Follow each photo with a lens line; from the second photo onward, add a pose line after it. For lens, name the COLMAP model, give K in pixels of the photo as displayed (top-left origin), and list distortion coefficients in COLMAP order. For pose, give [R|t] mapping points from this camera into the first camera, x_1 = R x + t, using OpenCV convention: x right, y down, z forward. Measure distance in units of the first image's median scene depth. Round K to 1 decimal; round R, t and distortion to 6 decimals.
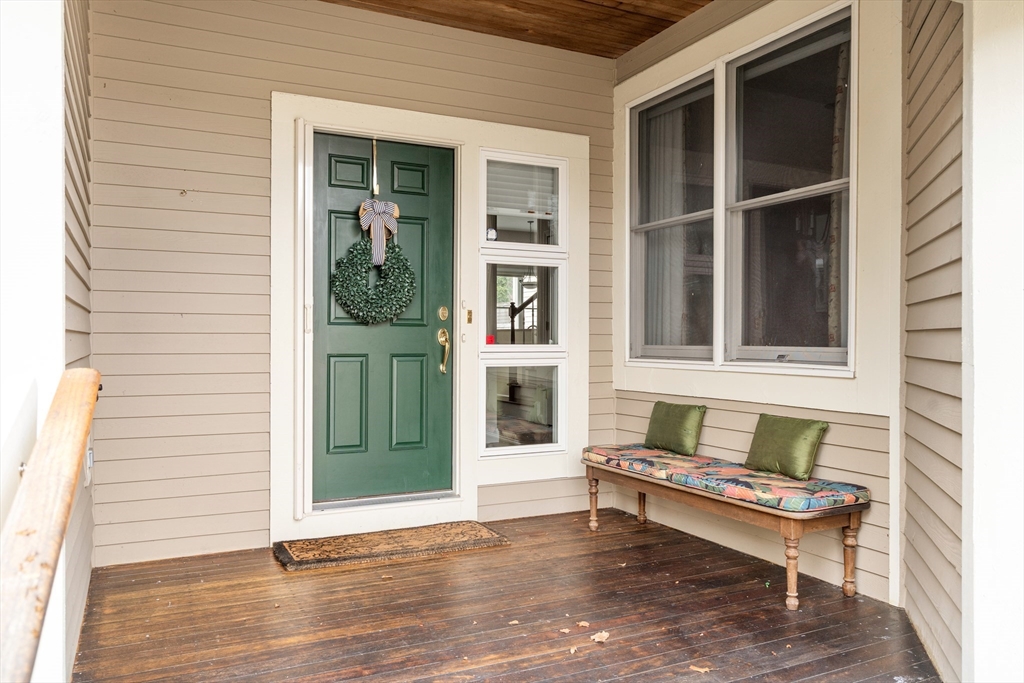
lens RADIAL K [[764.5, 0, 511.9], [0, 764.5, 341.5], [0, 0, 1]] dist [-0.001406, -0.002306]
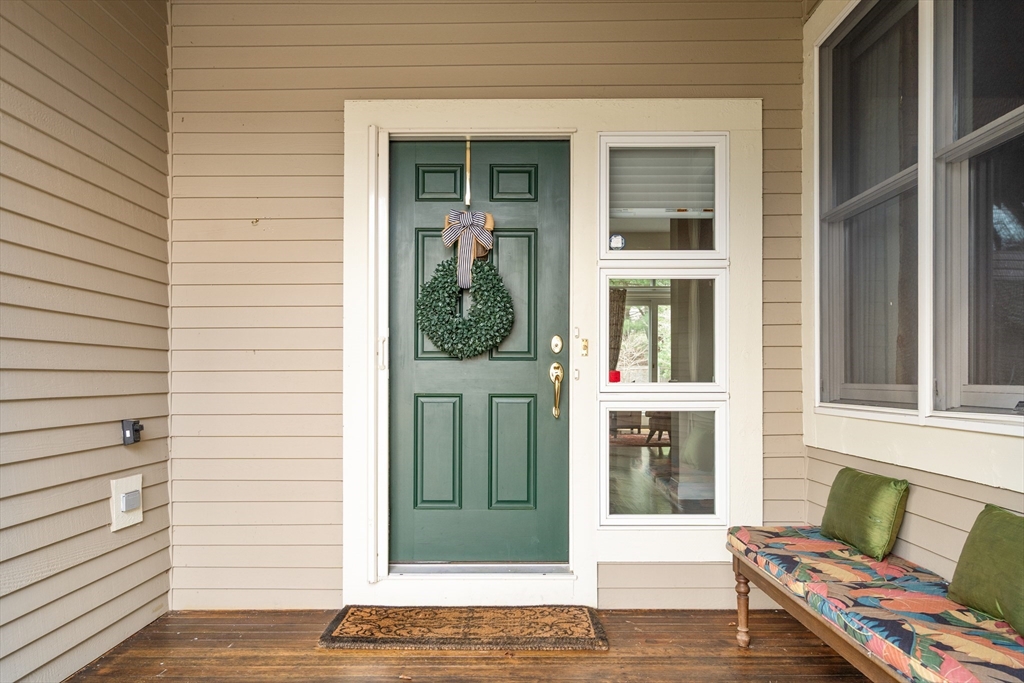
lens RADIAL K [[712.2, 0, 512.7], [0, 712.2, 373.8], [0, 0, 1]] dist [0.004659, 0.001635]
pose [[0.891693, -0.006198, -0.452598, 0.225125], [0.002332, 0.999956, -0.009100, 0.001468], [0.452634, 0.007059, 0.891668, 0.326734]]
